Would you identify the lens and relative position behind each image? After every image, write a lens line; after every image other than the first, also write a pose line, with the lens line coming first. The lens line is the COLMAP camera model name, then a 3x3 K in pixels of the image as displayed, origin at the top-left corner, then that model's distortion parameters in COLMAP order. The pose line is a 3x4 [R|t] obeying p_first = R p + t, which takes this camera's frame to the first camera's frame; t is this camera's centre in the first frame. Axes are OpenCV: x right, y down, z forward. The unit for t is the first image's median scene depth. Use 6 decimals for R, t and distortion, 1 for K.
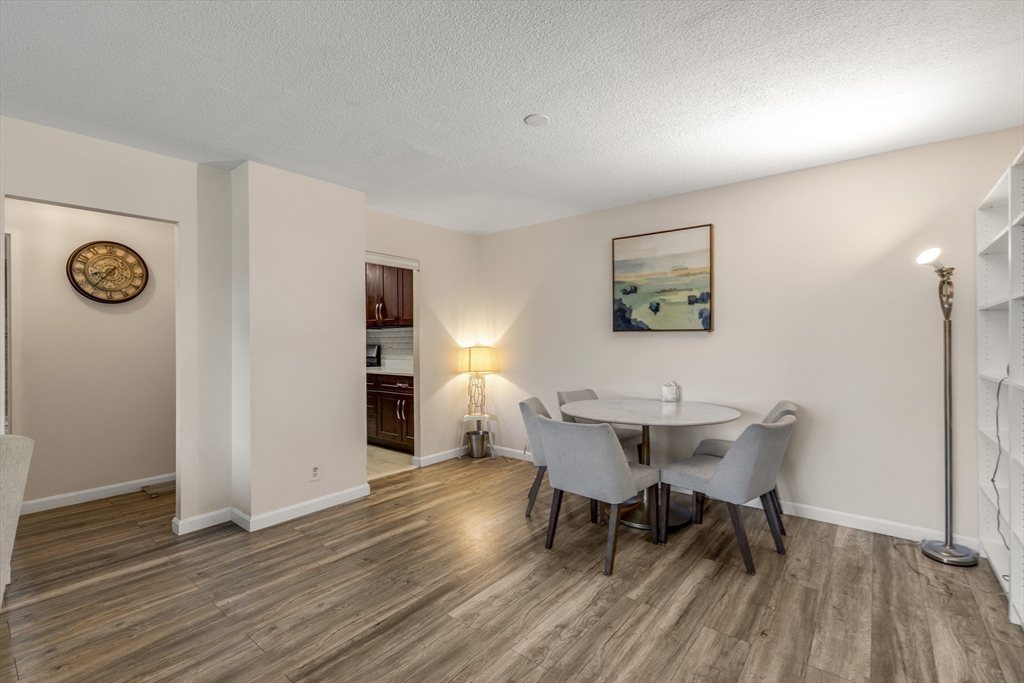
lens RADIAL K [[447.7, 0, 499.4], [0, 447.7, 337.9], [0, 0, 1]] dist [-0.002185, 0.000215]
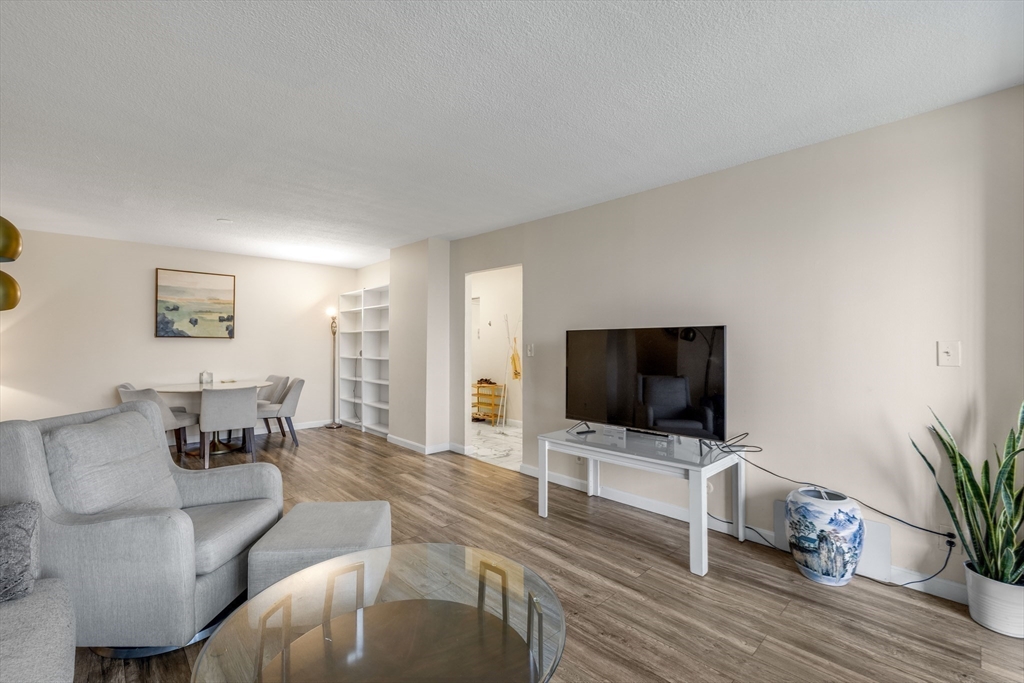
lens RADIAL K [[447.7, 0, 499.4], [0, 447.7, 337.9], [0, 0, 1]] dist [-0.002185, 0.000215]
pose [[0.127806, 0.014453, 0.991694, -1.018603], [-0.005838, 0.999887, -0.013820, 0.000215], [-0.991782, -0.004024, 0.127876, -0.204384]]
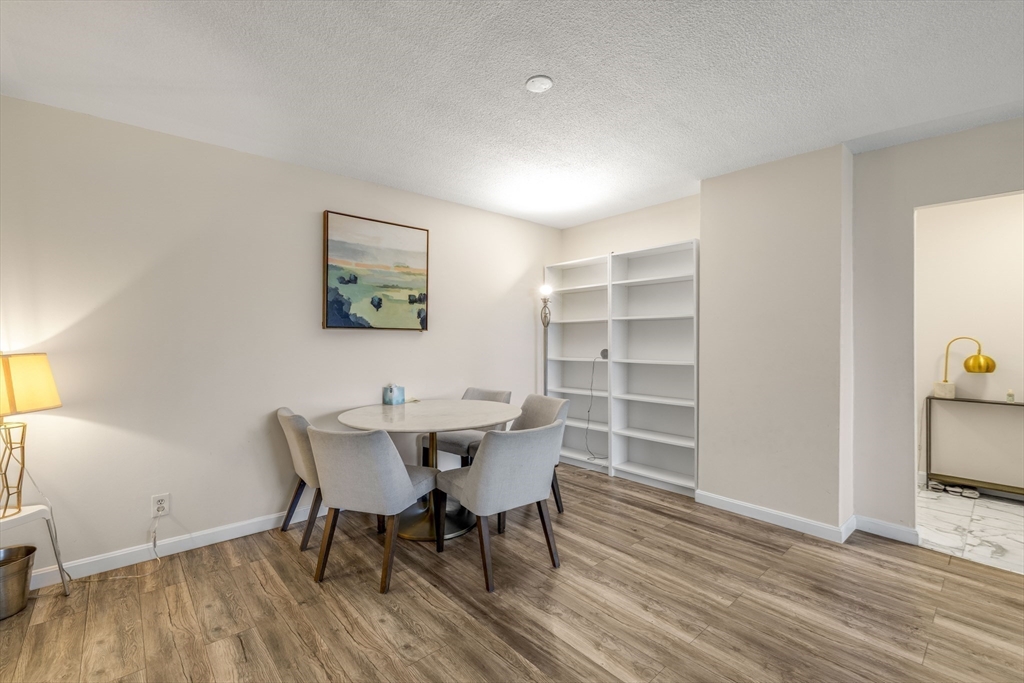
lens RADIAL K [[447.7, 0, 499.4], [0, 447.7, 337.9], [0, 0, 1]] dist [-0.002185, 0.000215]
pose [[0.165360, 0.005475, 0.986218, -0.512631], [-0.004201, 0.999979, -0.004847, 0.006005], [-0.986224, -0.003342, 0.165380, 0.617538]]
